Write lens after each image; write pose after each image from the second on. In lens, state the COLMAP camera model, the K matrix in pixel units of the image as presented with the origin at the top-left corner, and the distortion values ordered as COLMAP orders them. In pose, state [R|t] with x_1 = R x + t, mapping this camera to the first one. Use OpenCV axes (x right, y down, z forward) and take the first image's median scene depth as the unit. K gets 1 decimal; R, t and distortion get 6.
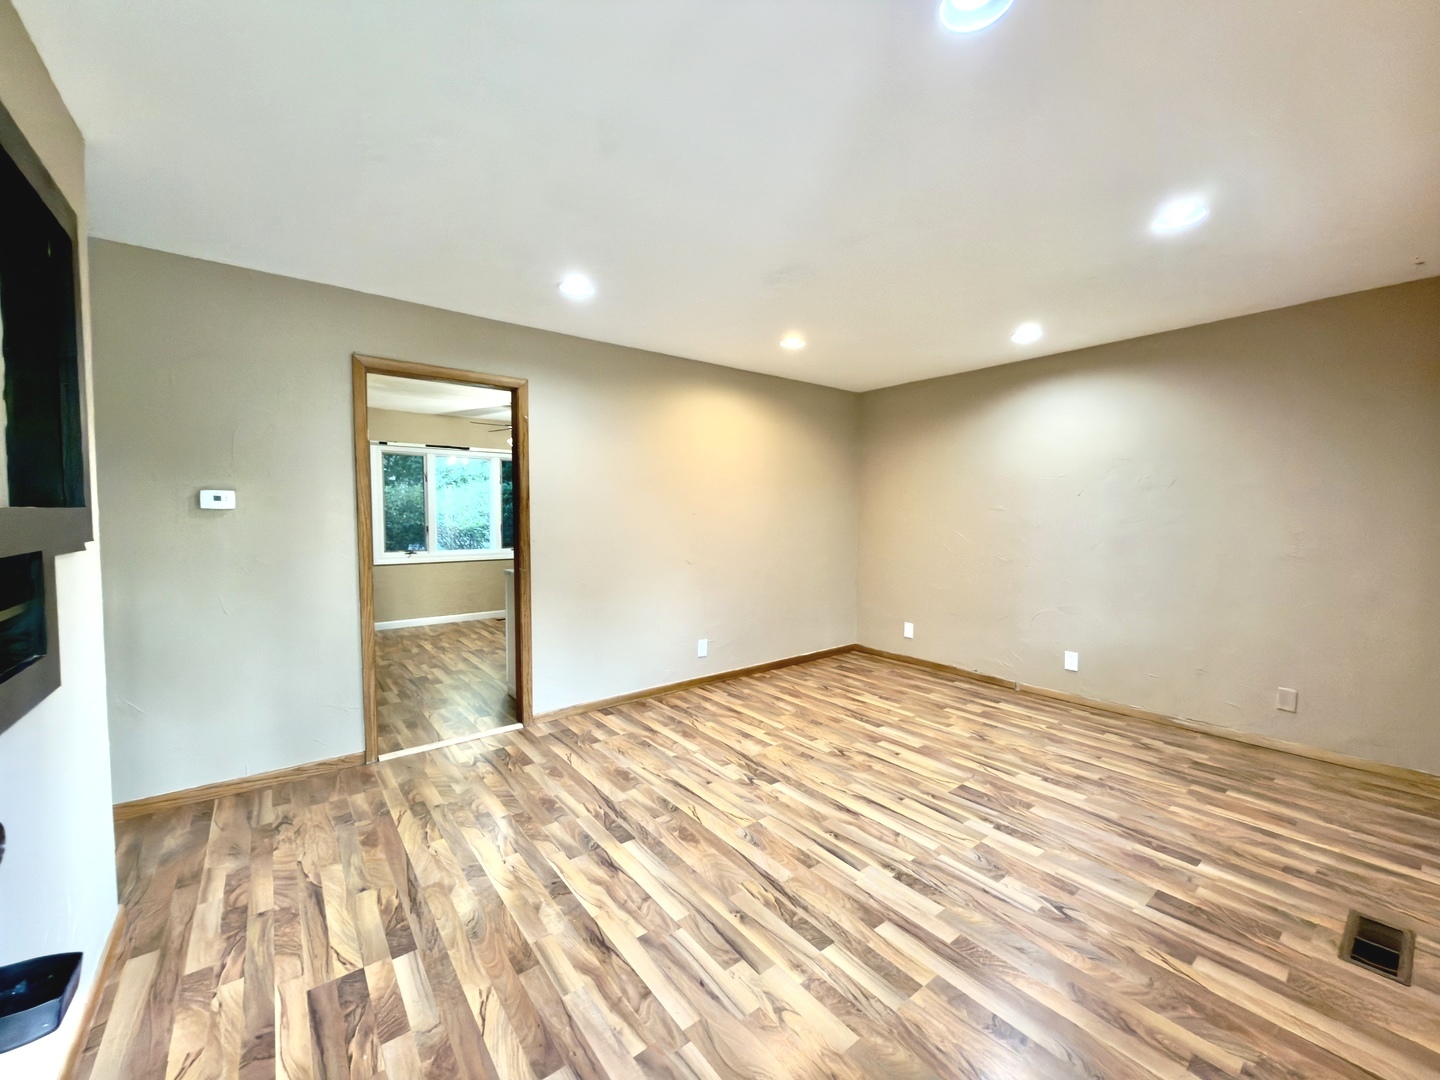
lens RADIAL K [[578.6, 0, 720.6], [0, 578.6, 538.9], [0, 0, 1]] dist [0.001427, -0.000378]
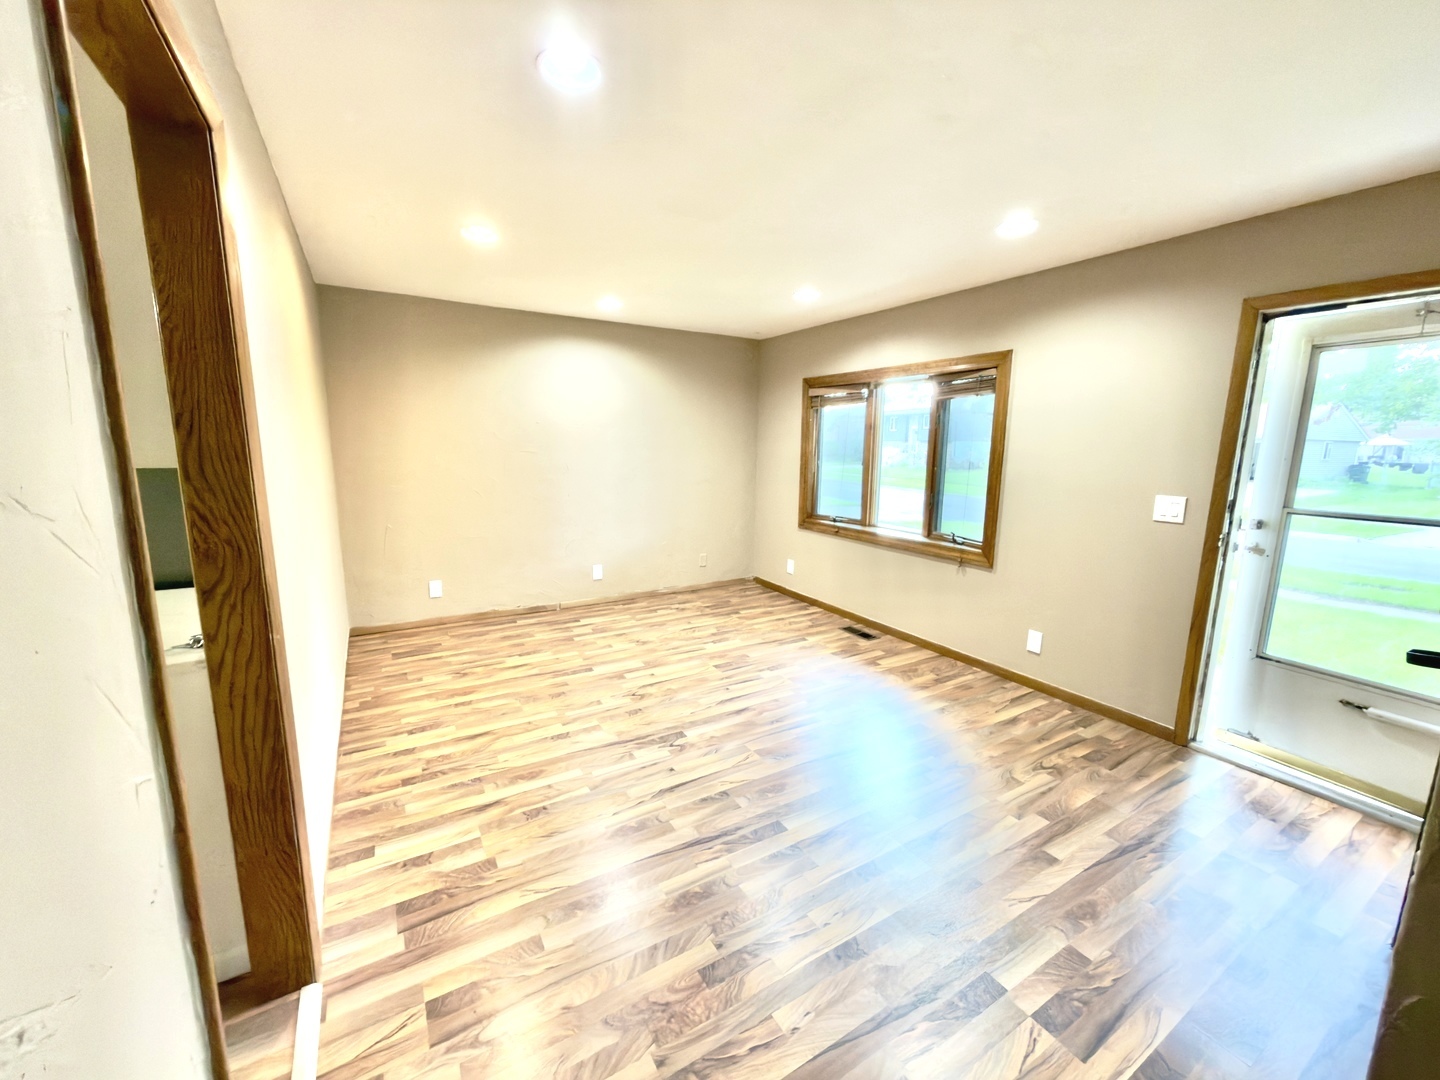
lens RADIAL K [[578.6, 0, 719.7], [0, 578.6, 541.5], [0, 0, 1]] dist [0.001427, -0.000378]
pose [[0.118893, -0.168353, 0.978530, -0.775492], [0.031603, 0.985663, 0.165741, -0.076857], [-0.992404, 0.011219, 0.122508, 0.740057]]
